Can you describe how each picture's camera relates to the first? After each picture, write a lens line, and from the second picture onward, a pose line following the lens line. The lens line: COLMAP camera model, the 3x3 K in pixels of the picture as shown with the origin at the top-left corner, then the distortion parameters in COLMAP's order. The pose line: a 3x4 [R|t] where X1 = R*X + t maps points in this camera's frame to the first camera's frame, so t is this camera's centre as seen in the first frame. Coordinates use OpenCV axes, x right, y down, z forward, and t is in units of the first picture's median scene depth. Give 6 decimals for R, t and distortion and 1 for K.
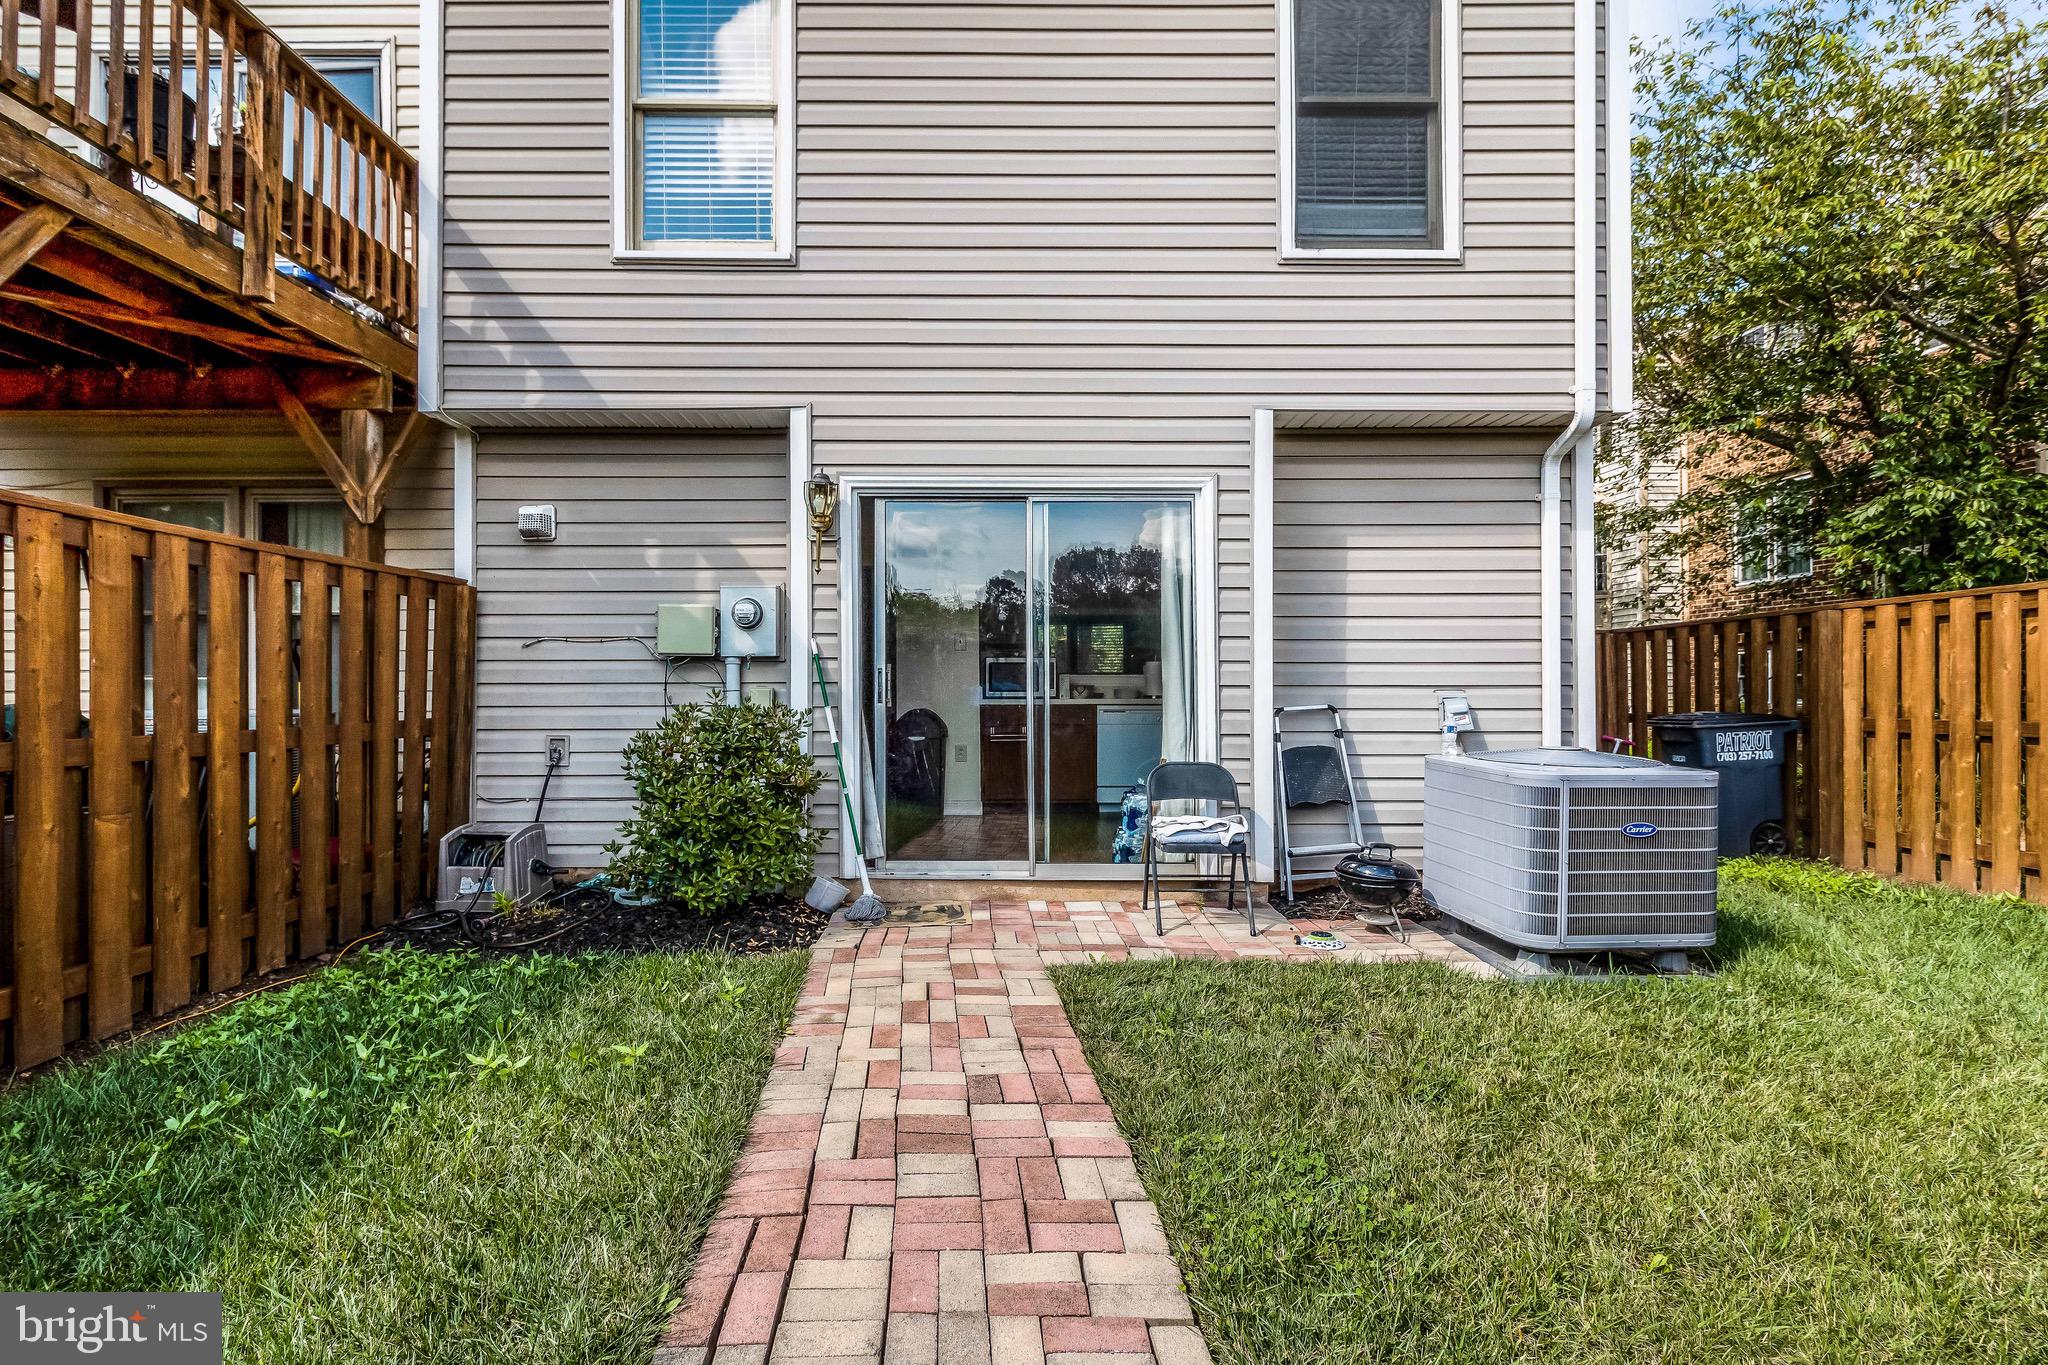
lens RADIAL K [[944.7, 0, 1024.0], [0, 944.7, 682.5], [0, 0, 1]] dist [-0.000643, 0.000109]
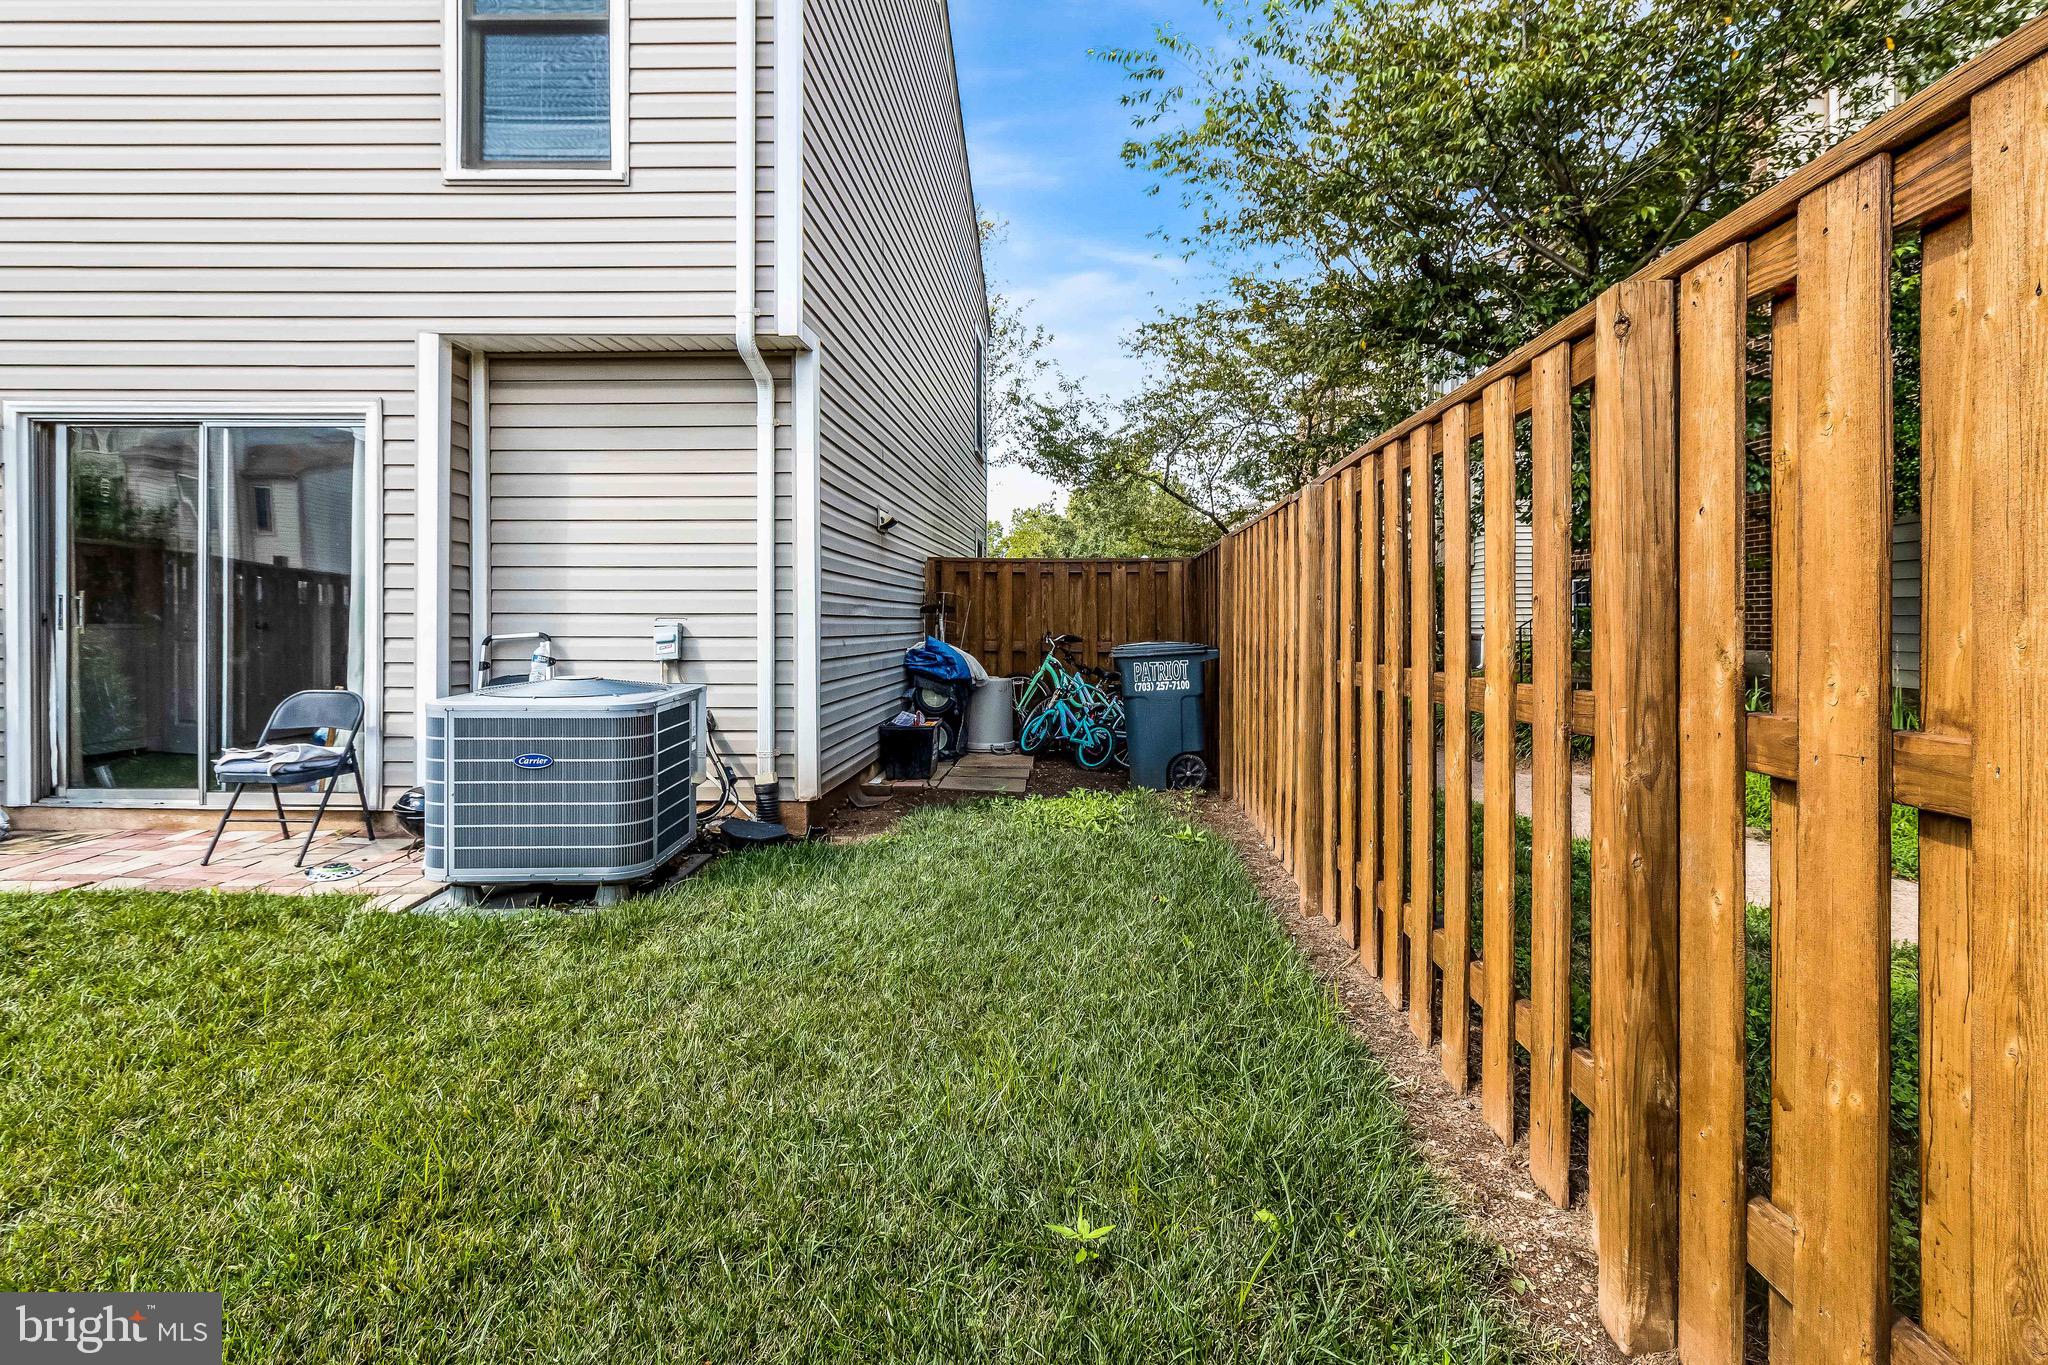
lens RADIAL K [[958.7, 0, 1019.4], [0, 958.7, 610.6], [0, 0, 1]] dist [-0.003481, -0.000433]
pose [[0.999936, 0.002130, -0.011101, 0.880943], [-0.002107, 0.999996, 0.002058, -0.002916], [0.011105, -0.002034, 0.999936, 0.008290]]
